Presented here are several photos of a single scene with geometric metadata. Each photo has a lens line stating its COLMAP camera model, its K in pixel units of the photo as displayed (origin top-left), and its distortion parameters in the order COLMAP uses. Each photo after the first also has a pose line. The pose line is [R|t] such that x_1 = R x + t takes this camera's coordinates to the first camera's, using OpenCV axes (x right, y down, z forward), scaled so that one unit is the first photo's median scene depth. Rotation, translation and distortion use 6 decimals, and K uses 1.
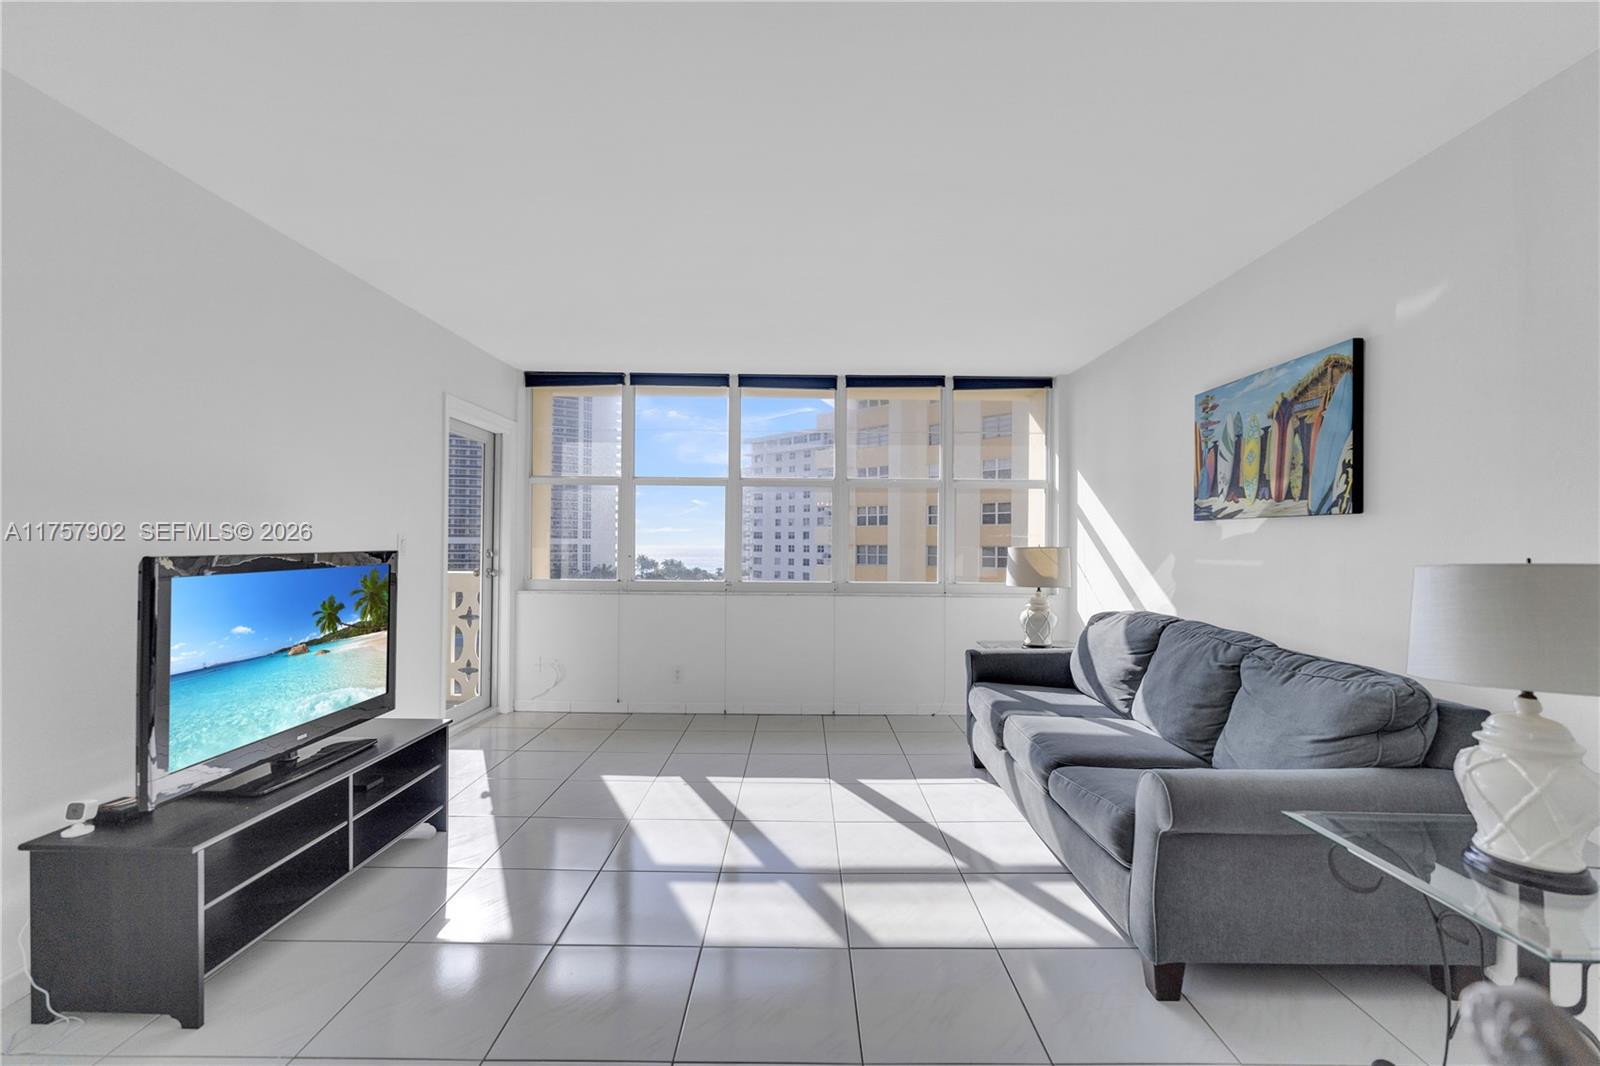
lens RADIAL K [[643.3, 0, 800.0], [0, 643.3, 533.0], [0, 0, 1]] dist [0.000938, -0.007527]
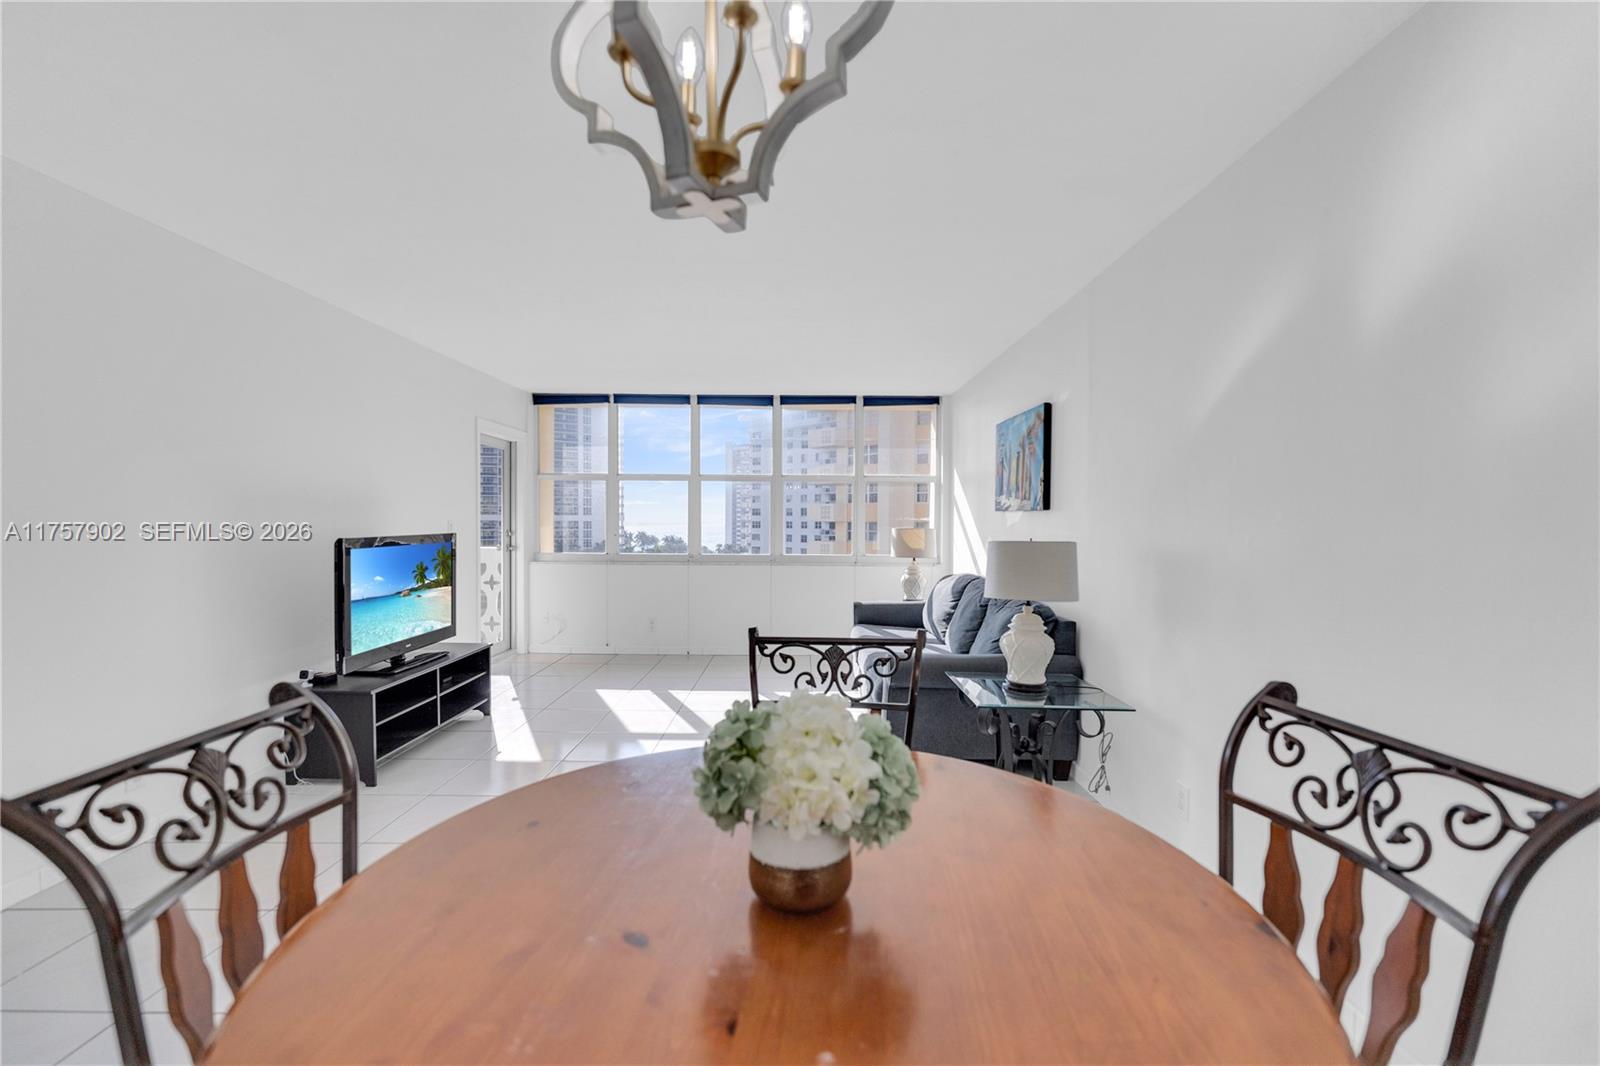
lens RADIAL K [[651.3, 0, 800.0], [0, 651.3, 533.0], [0, 0, 1]] dist [-0.001225, -0.000029]
pose [[0.999986, -0.001814, -0.004904, 0.212418], [0.001996, 0.999304, 0.037255, -0.030699], [0.004833, -0.037265, 0.999294, -0.578745]]
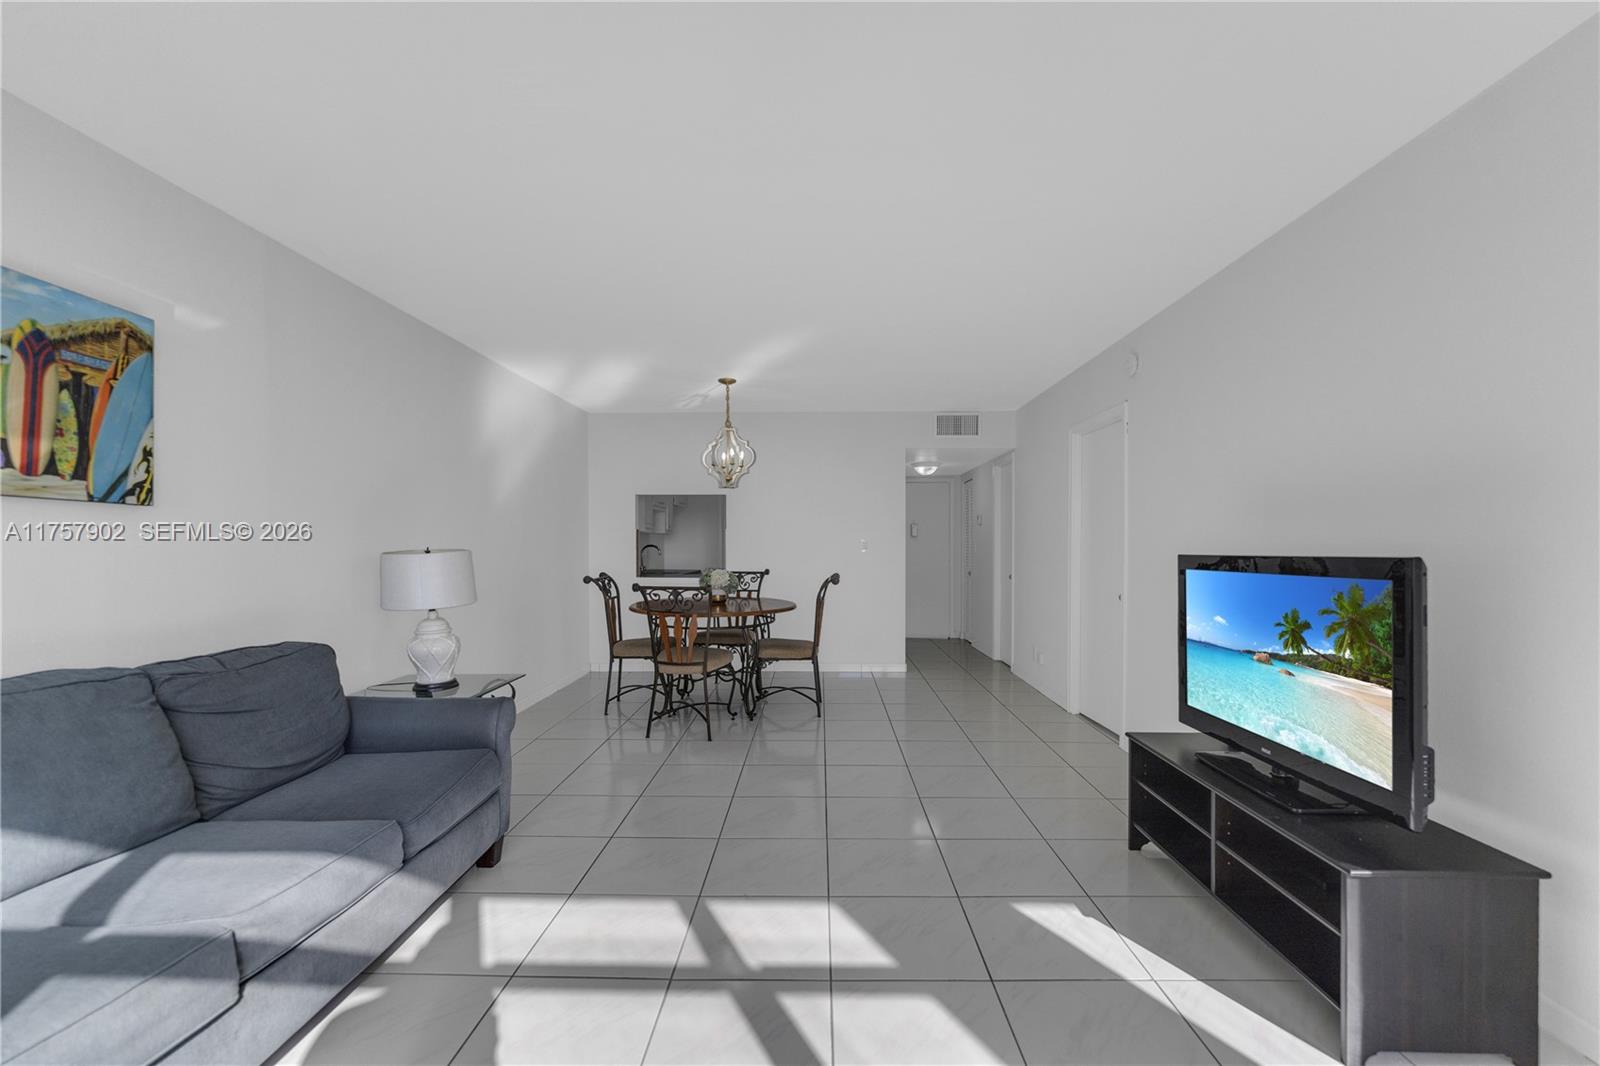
lens RADIAL K [[651.3, 0, 800.0], [0, 651.3, 533.0], [0, 0, 1]] dist [-0.001225, -0.000029]
pose [[-0.999949, -0.007768, 0.006487, -0.087814], [-0.007995, 0.999330, -0.035706, 0.031994], [-0.006205, -0.035756, -0.999341, 1.700187]]
